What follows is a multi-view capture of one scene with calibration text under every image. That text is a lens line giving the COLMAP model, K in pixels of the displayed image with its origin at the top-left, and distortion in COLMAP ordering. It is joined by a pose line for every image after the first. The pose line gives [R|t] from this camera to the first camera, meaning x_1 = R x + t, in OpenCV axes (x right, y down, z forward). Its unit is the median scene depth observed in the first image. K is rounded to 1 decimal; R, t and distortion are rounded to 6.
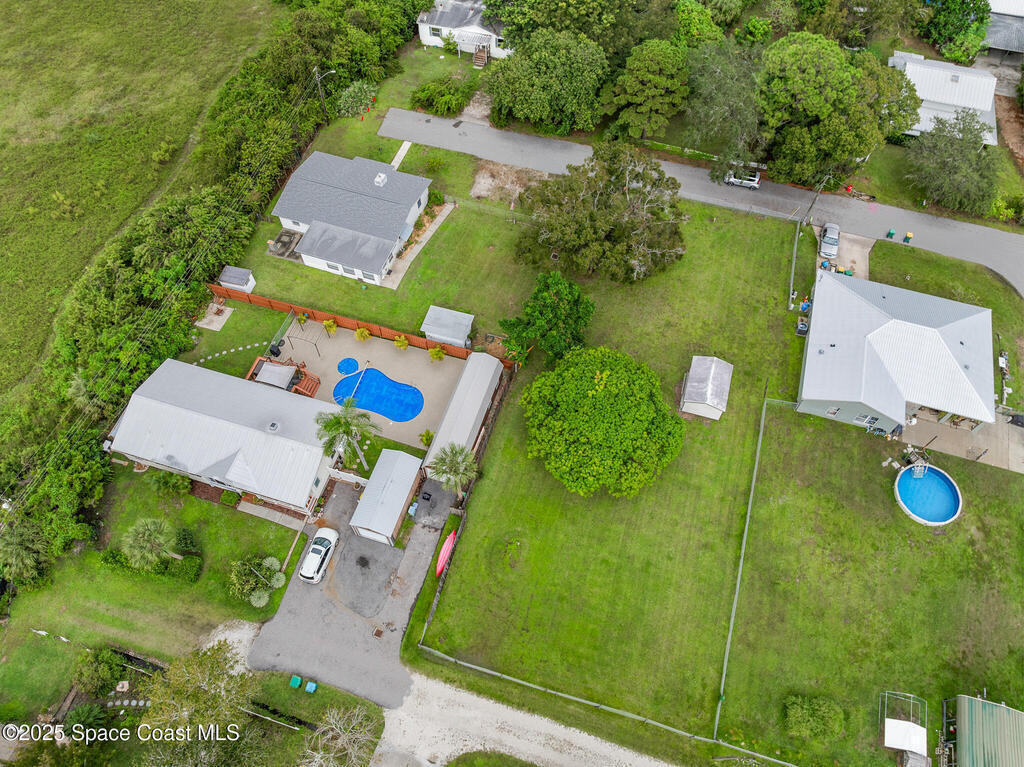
lens RADIAL K [[721.6, 0, 517.5], [0, 721.6, 379.3], [0, 0, 1]] dist [-0.048198, 0.020140]
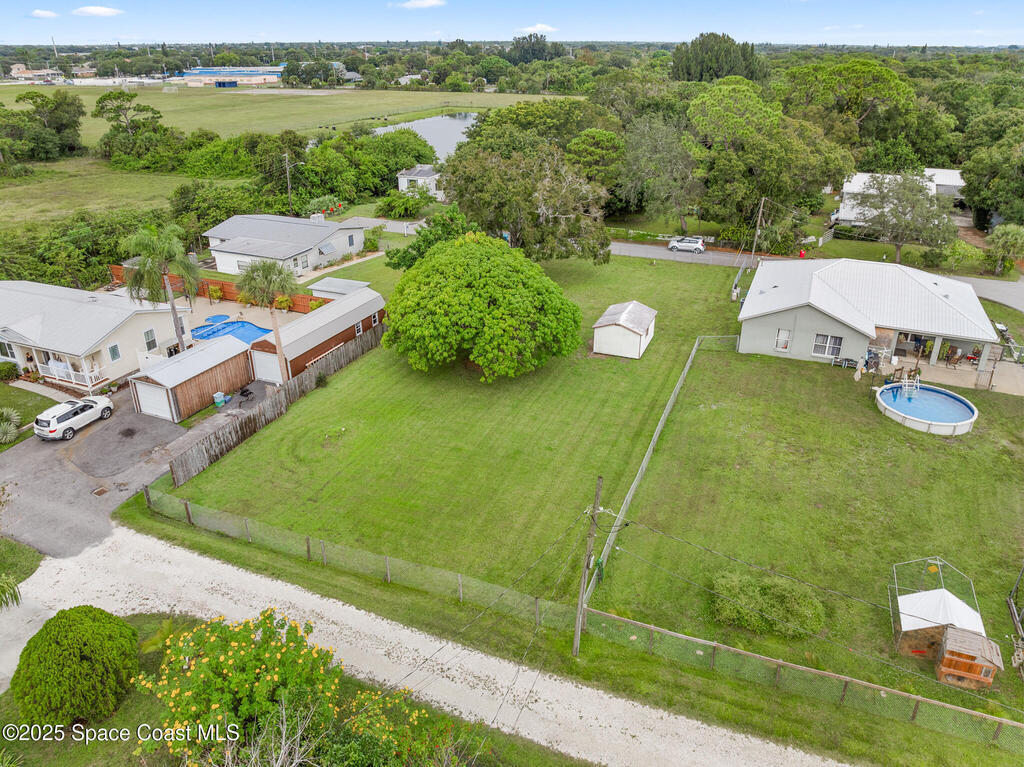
lens RADIAL K [[721.6, 0, 515.9], [0, 721.6, 381.0], [0, 0, 1]] dist [-0.048198, 0.020140]
pose [[0.995770, 0.041907, -0.081773, 0.199729], [-0.080111, 0.831808, -0.549253, 0.493572], [0.045002, 0.553480, 0.831646, 0.332642]]
